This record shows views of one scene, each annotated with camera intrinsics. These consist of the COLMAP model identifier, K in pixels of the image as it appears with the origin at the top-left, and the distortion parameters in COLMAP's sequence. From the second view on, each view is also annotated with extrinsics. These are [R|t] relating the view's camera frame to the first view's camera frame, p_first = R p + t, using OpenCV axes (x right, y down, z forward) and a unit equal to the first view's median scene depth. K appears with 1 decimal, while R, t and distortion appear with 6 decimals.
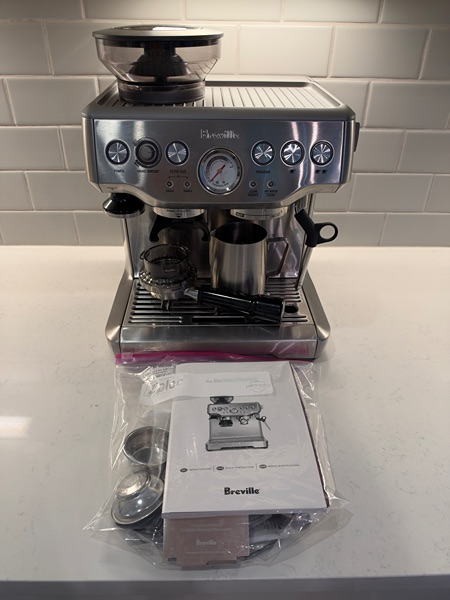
lens RADIAL K [[426.7, 0, 227.0], [0, 426.7, 296.4], [0, 0, 1]] dist [0.010597, -0.040591]
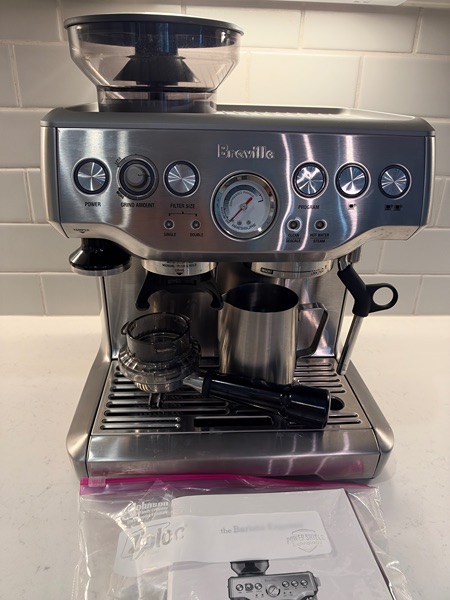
lens RADIAL K [[426.7, 0, 225.3], [0, 426.7, 298.8], [0, 0, 1]] dist [0.010597, -0.040591]
pose [[0.999269, -0.000825, 0.038217, -0.060067], [0.006675, 0.988174, -0.153191, -0.037410], [-0.037639, 0.153334, 0.987457, 0.295018]]
